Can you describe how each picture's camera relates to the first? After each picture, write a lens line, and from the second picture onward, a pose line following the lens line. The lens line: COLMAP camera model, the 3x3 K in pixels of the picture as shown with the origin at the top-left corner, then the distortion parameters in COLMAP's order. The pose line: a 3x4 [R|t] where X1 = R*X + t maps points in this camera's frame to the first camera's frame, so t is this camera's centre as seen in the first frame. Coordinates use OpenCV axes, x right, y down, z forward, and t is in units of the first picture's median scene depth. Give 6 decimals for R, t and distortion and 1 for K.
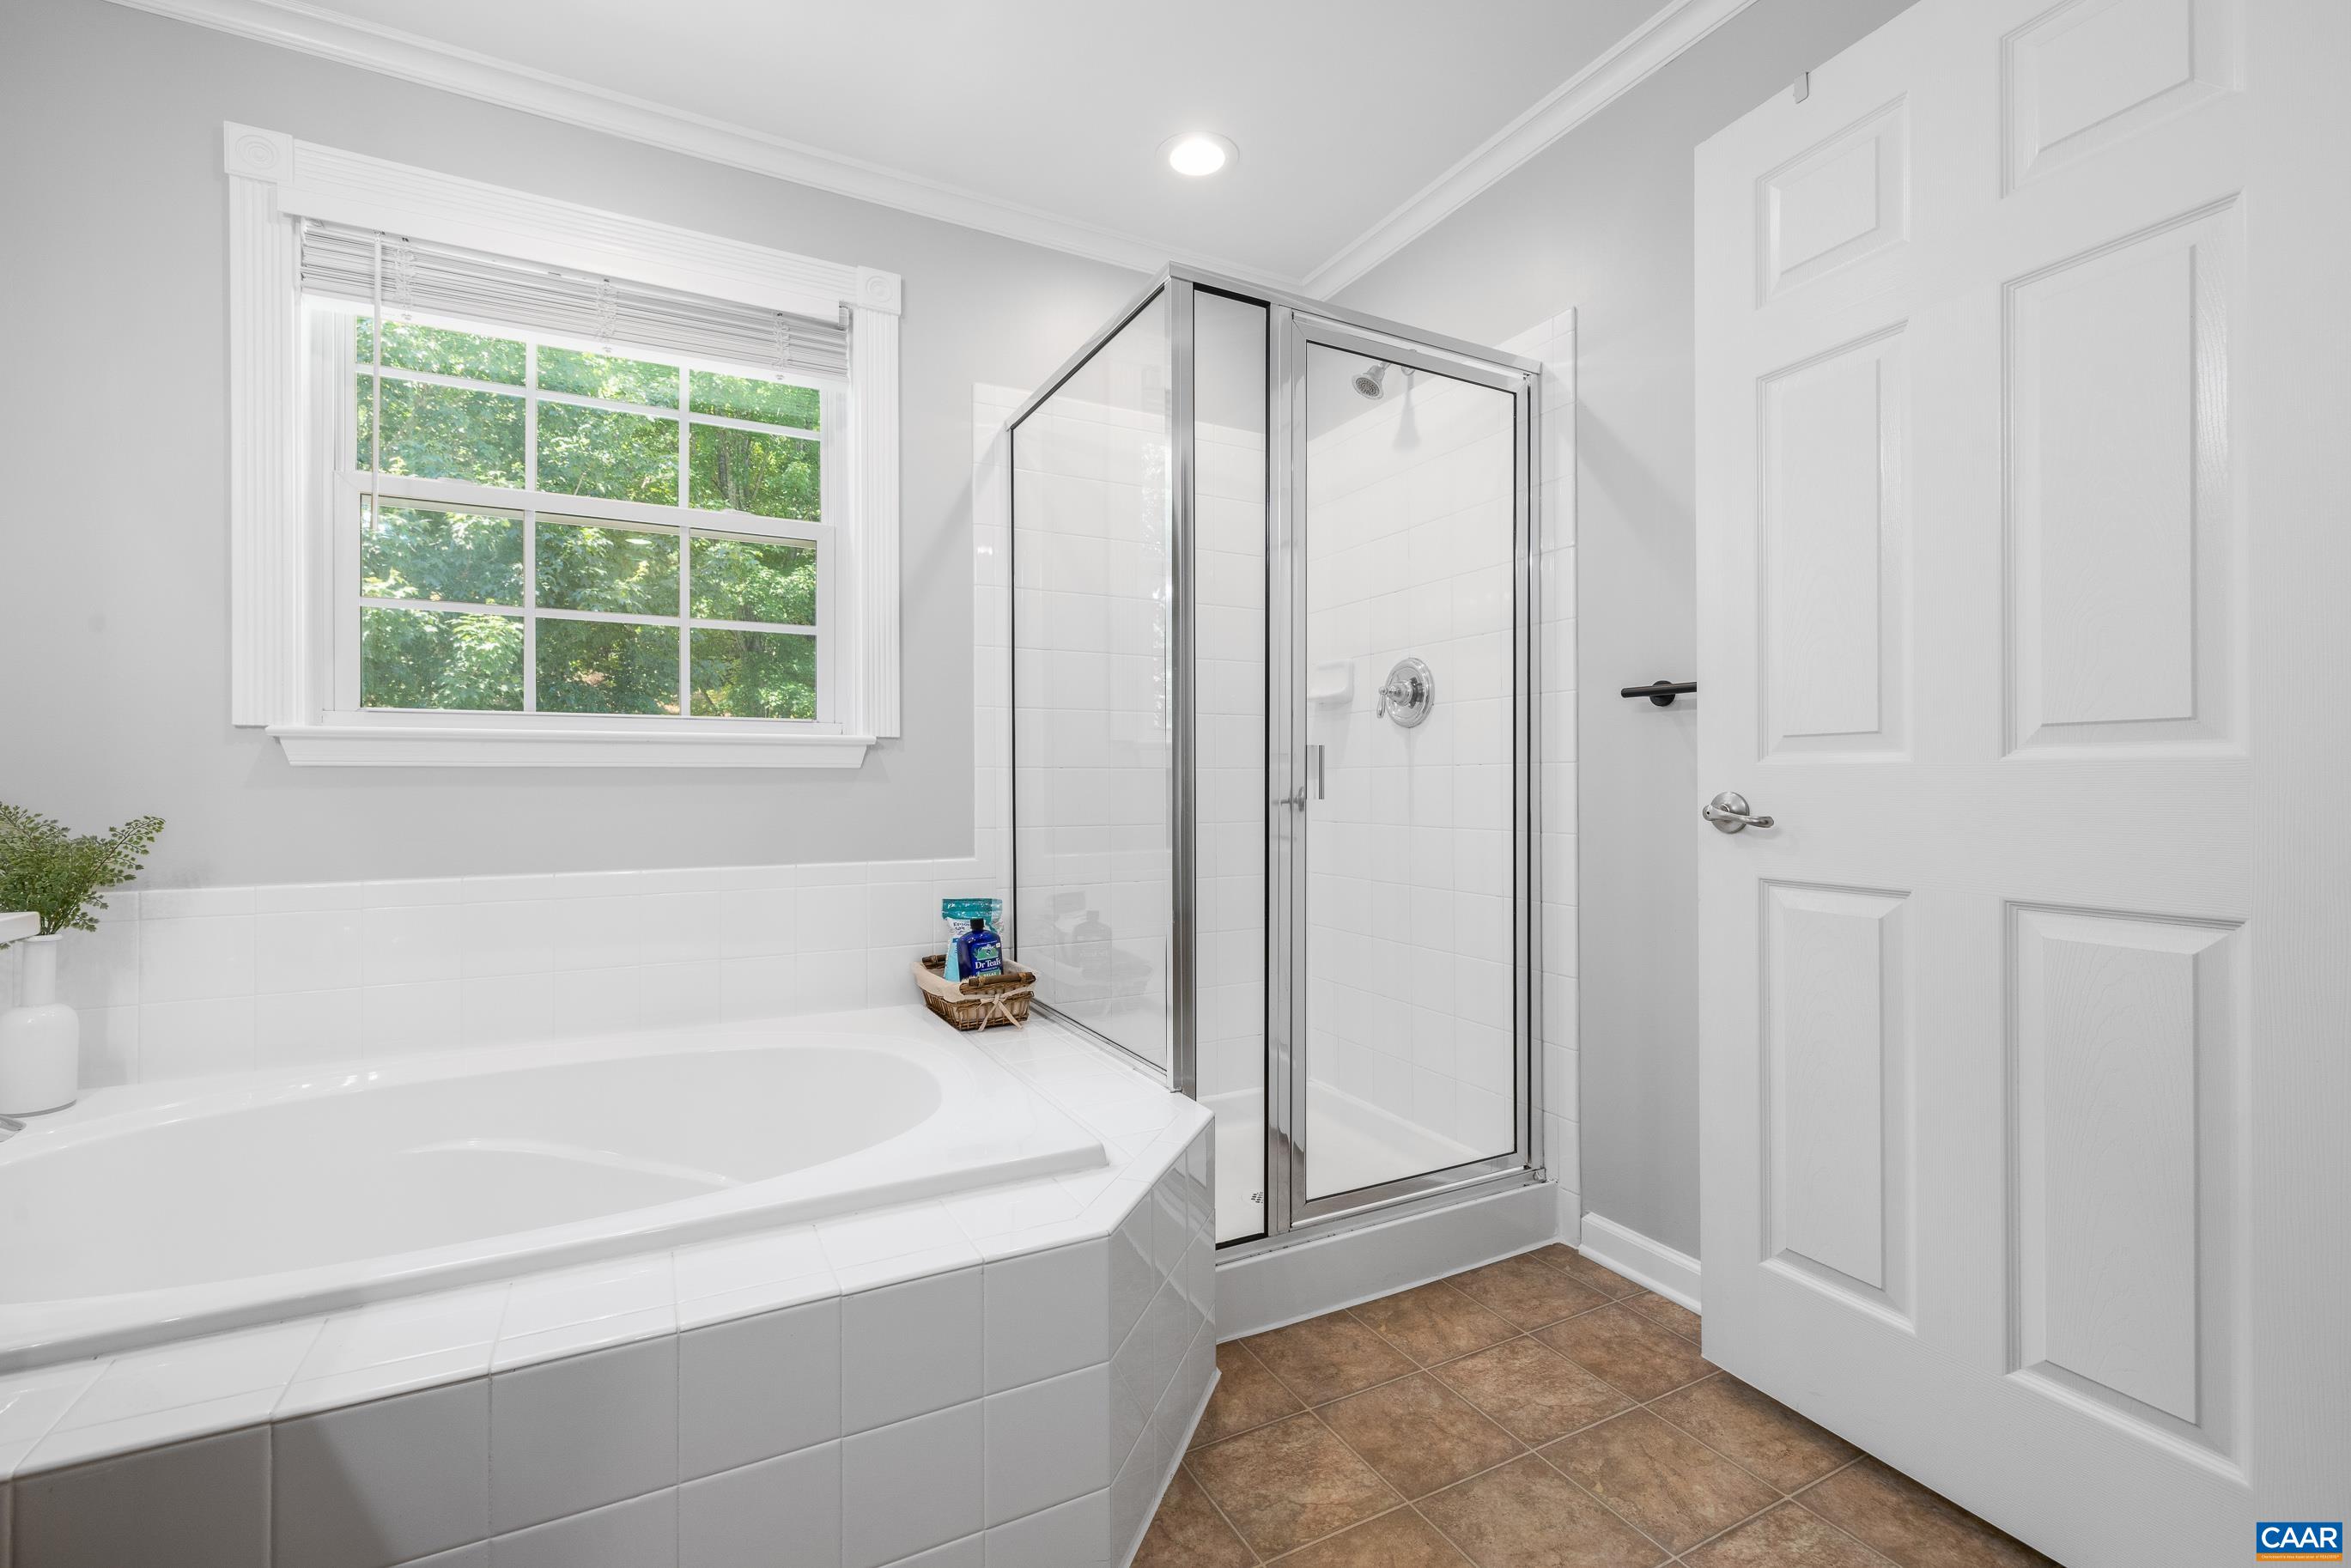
lens RADIAL K [[988.6, 0, 1160.4], [0, 988.6, 785.6], [0, 0, 1]] dist [0.002480, 0.000188]
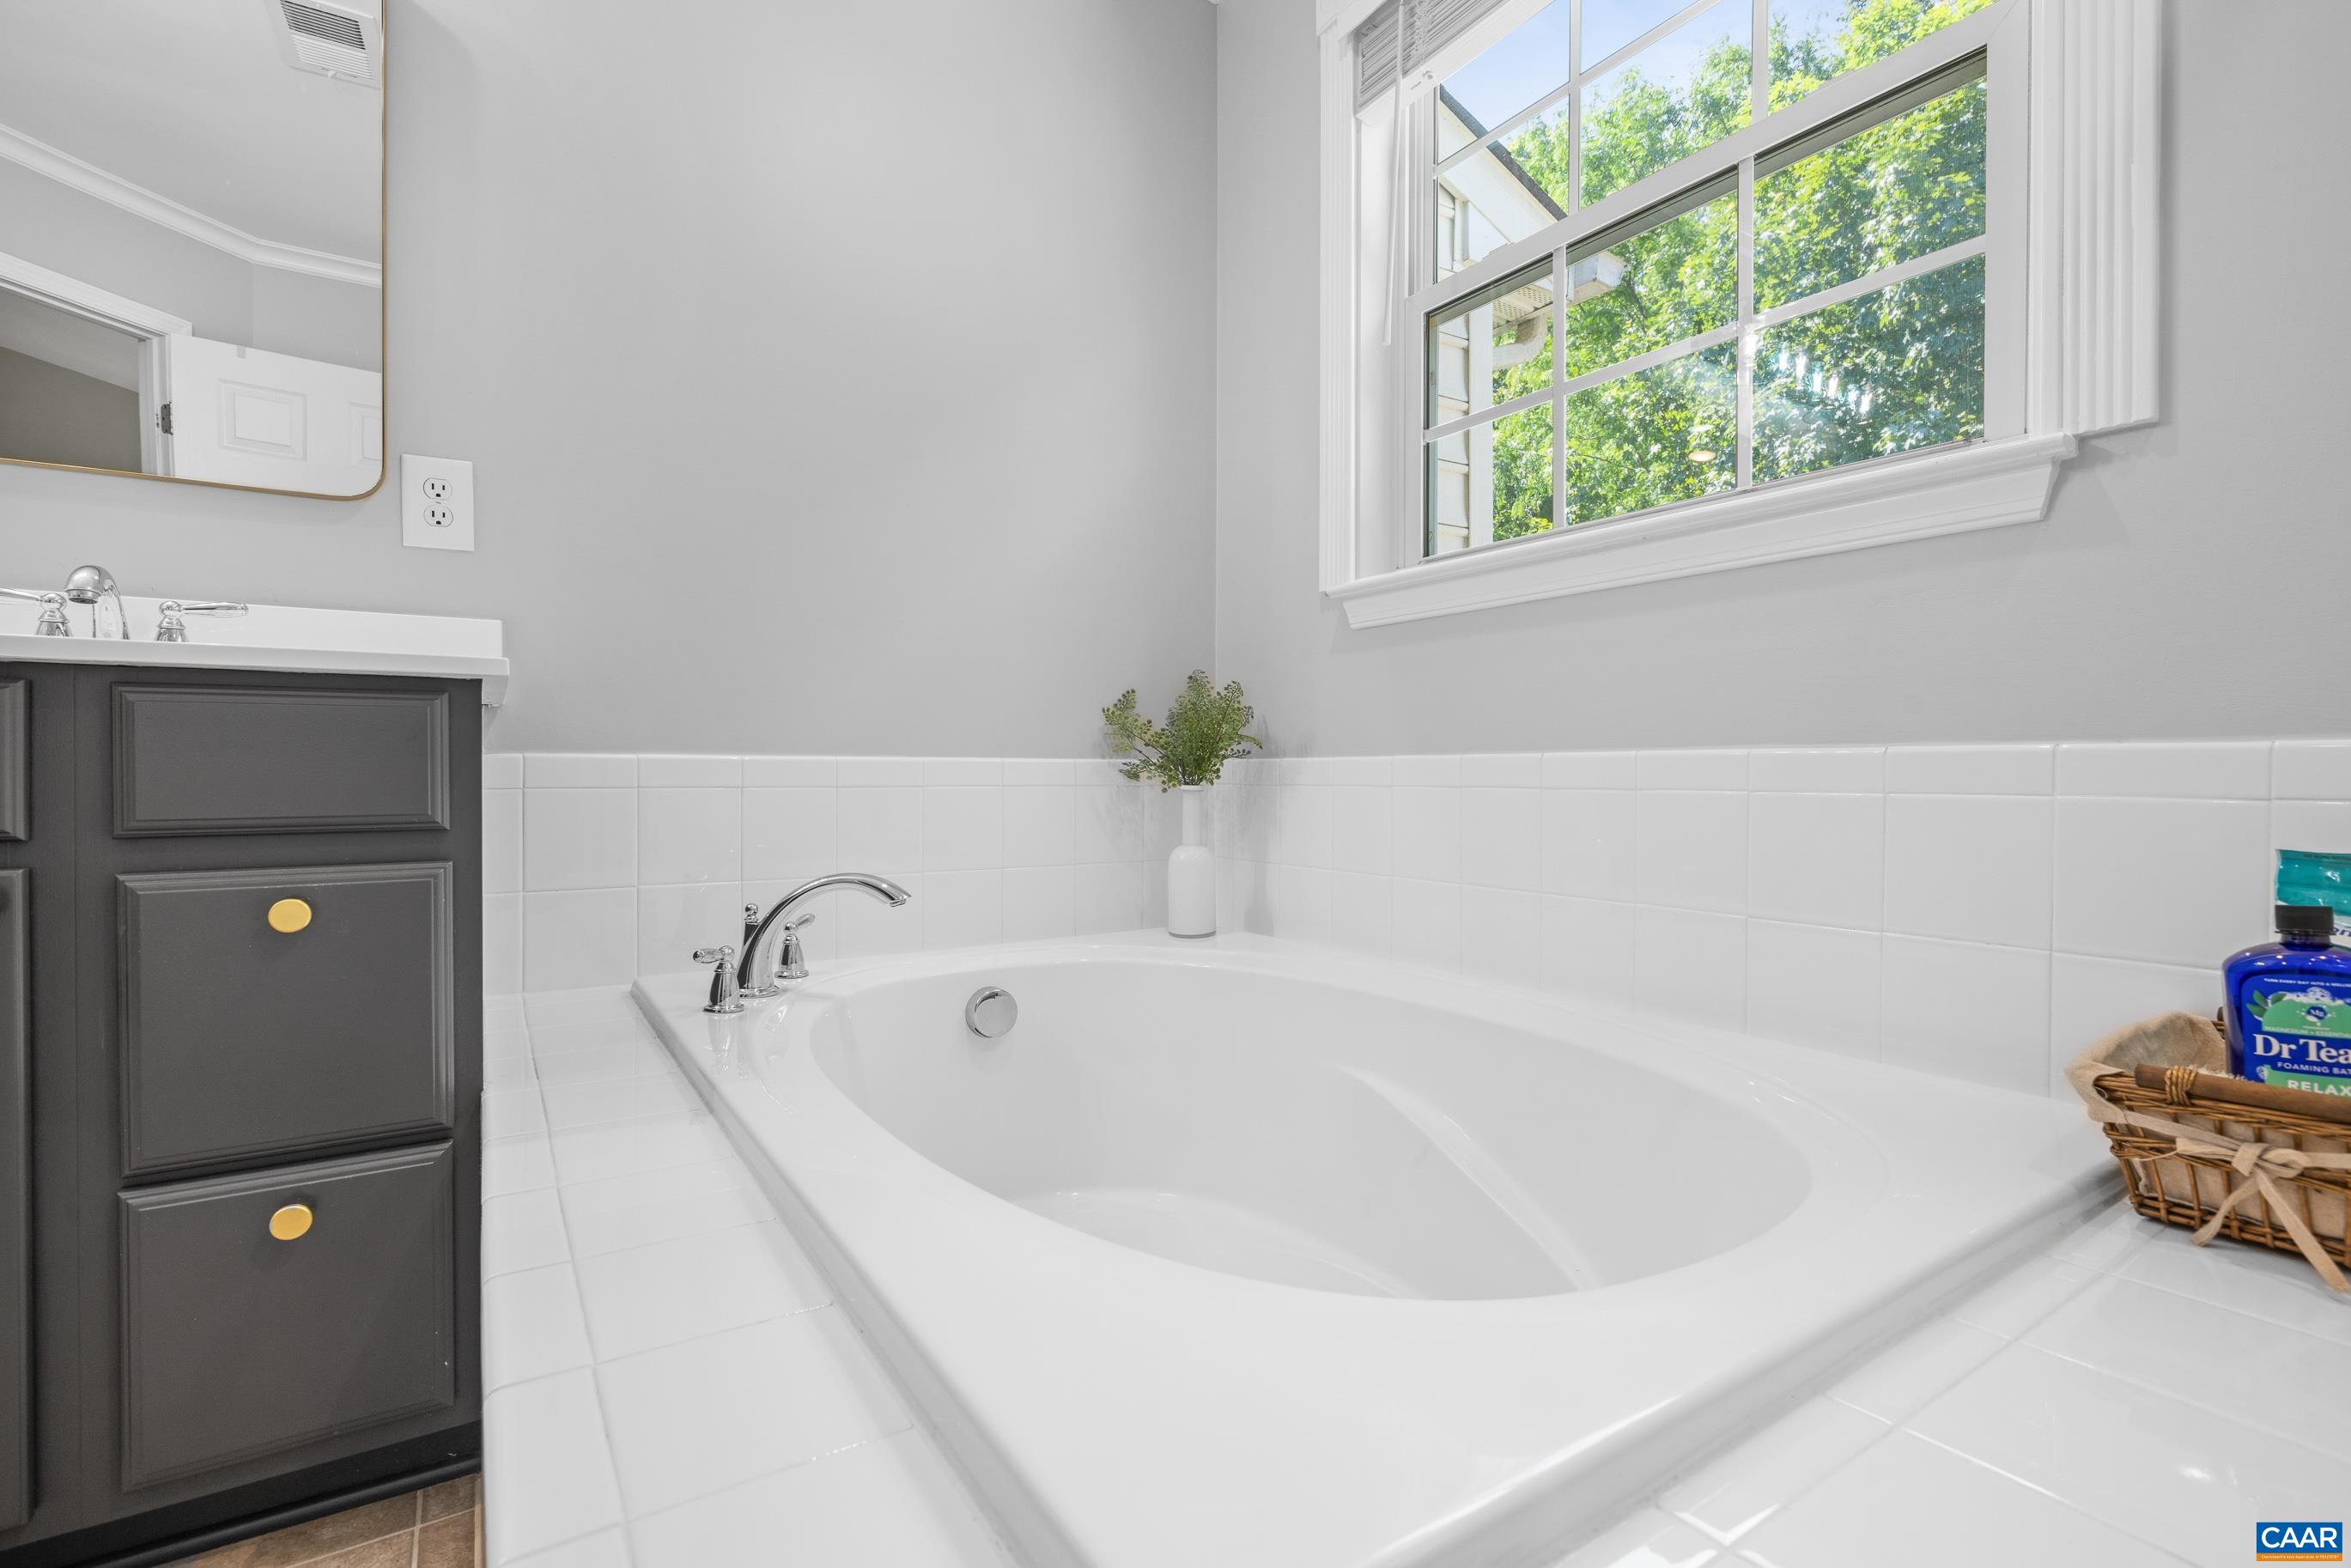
lens RADIAL K [[1085.4, 0, 1192.7], [0, 1085.4, 786.7], [0, 0, 1]] dist [-0.024111, 0.000689]
pose [[0.145489, 0.020197, -0.989154, 0.117107], [-0.007396, 0.999786, 0.019326, 0.110844], [0.989332, 0.004504, 0.145607, 0.713621]]
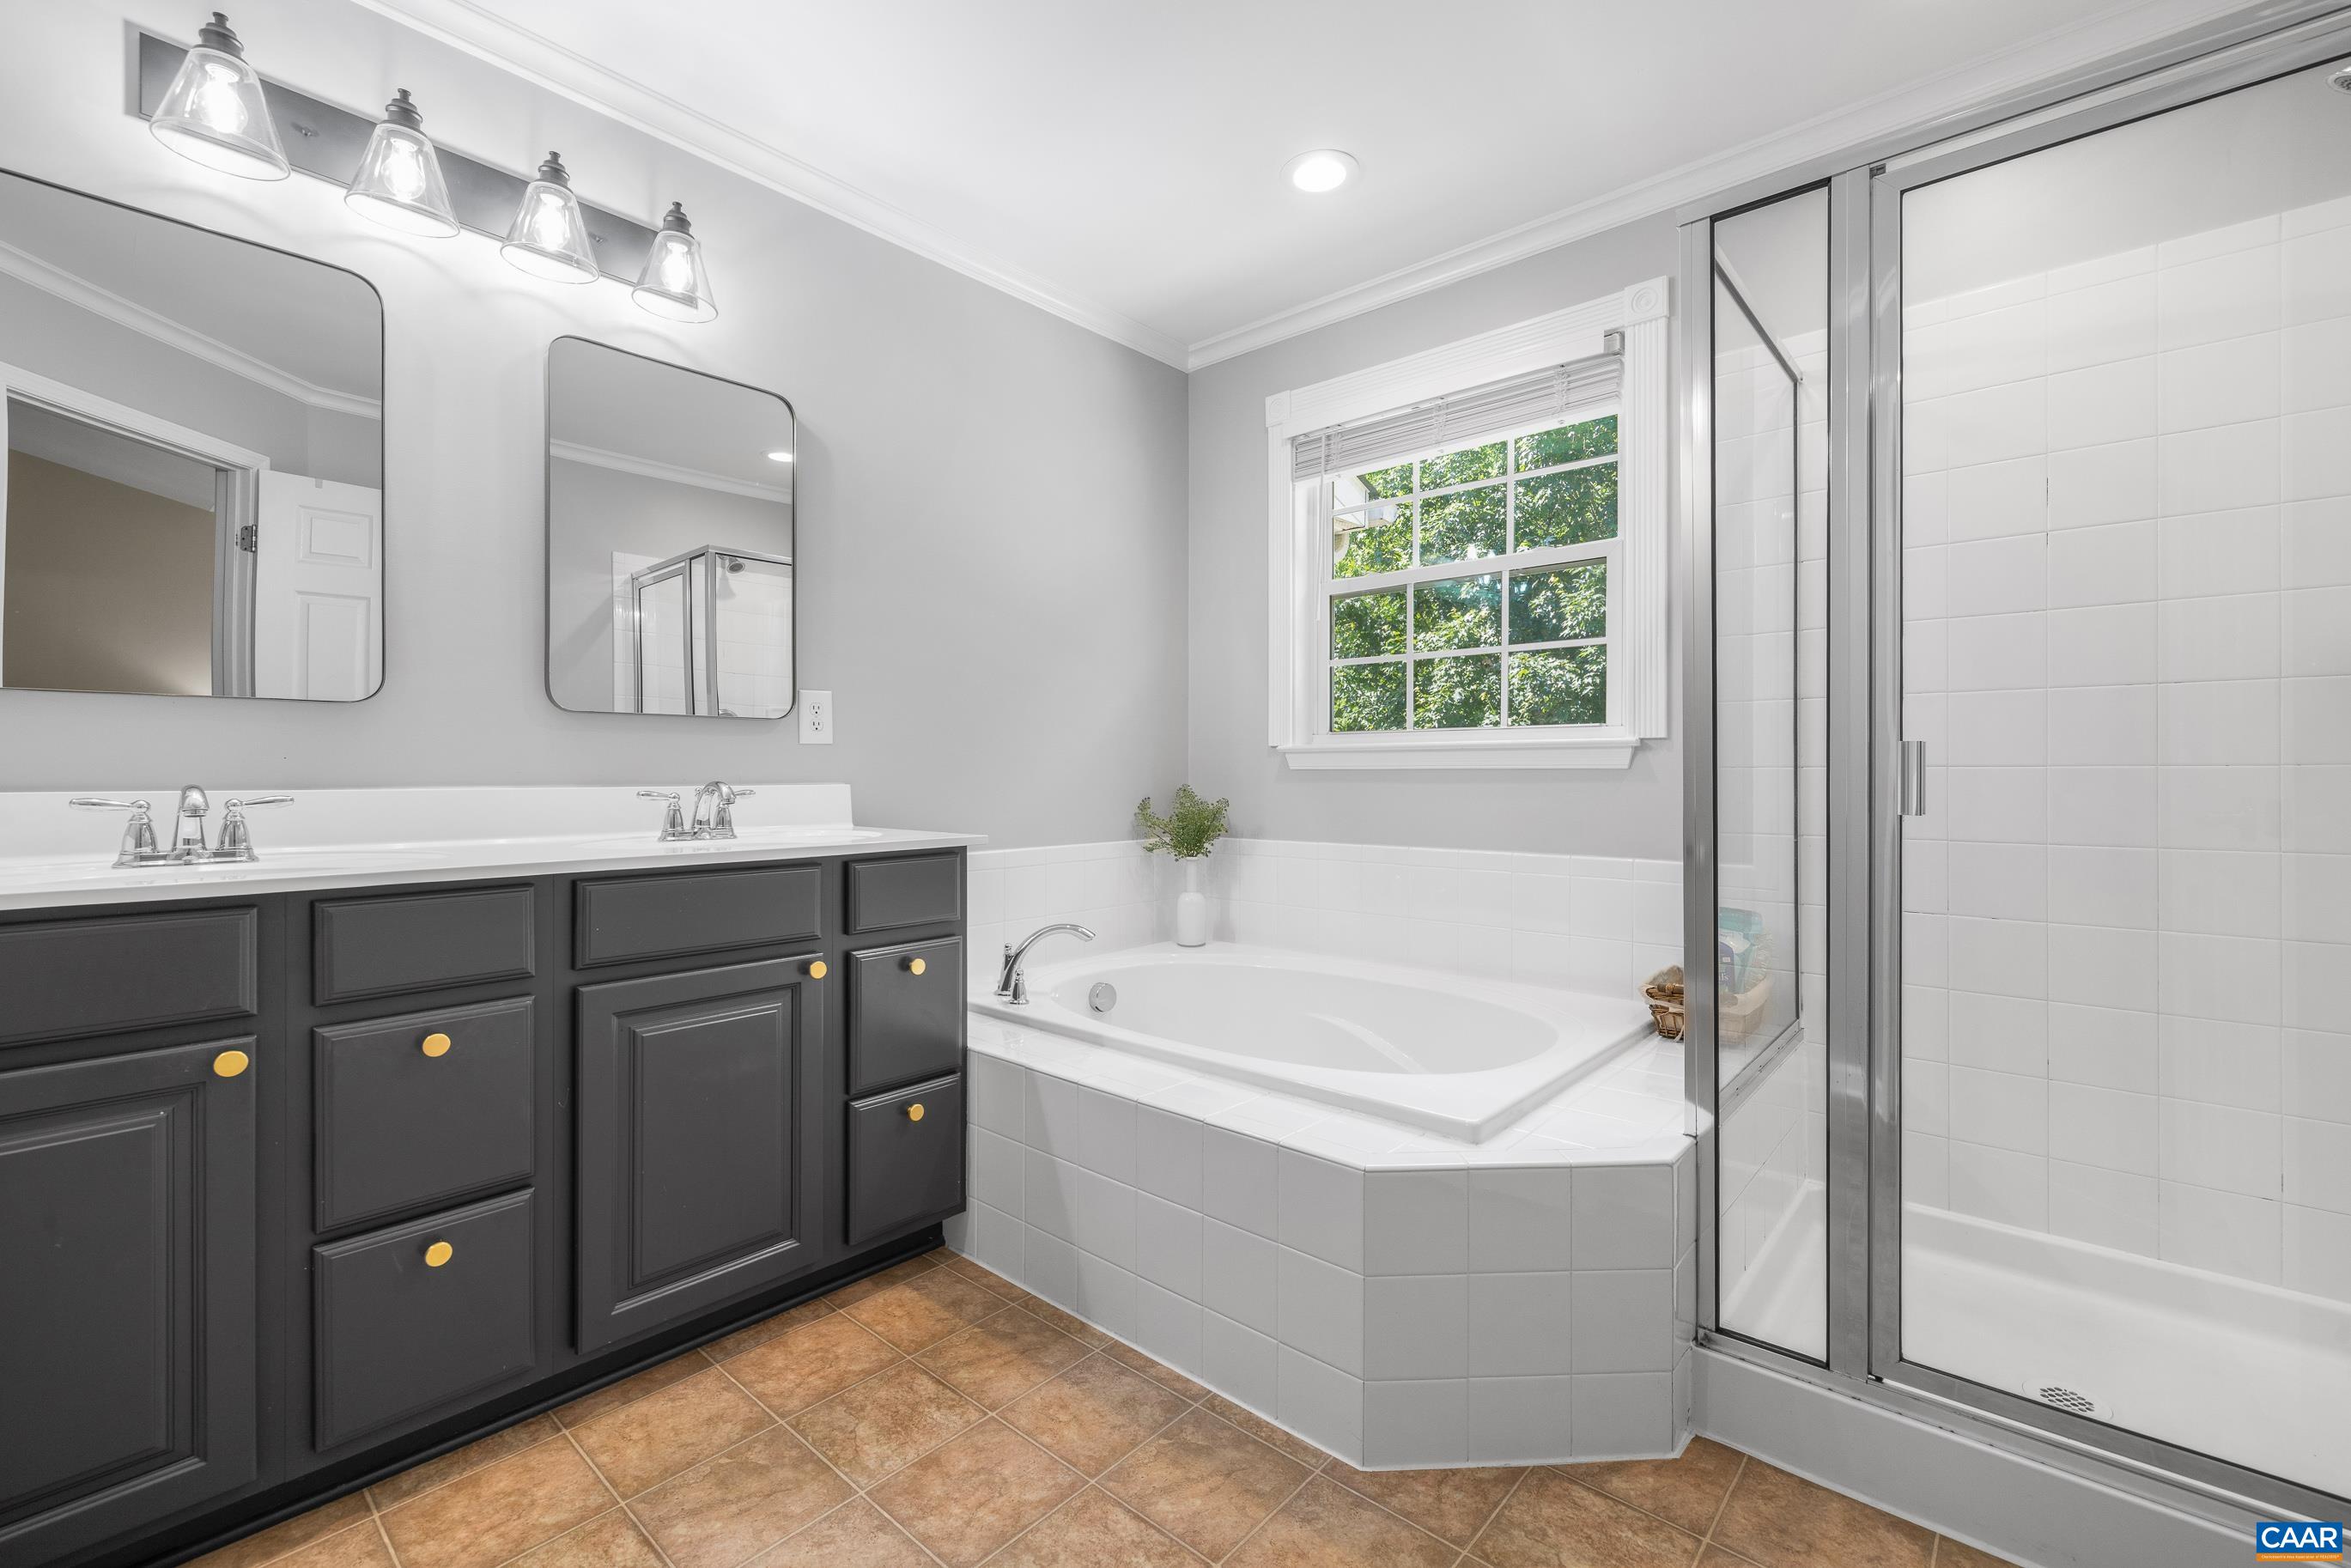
lens RADIAL K [[988.6, 0, 1193.3], [0, 988.6, 776.9], [0, 0, 1]] dist [0.002480, 0.000188]
pose [[0.383309, 0.005228, -0.923605, 0.597958], [-0.002961, 0.999986, 0.004431, -0.015156], [0.923615, 0.001037, 0.383319, 0.218063]]
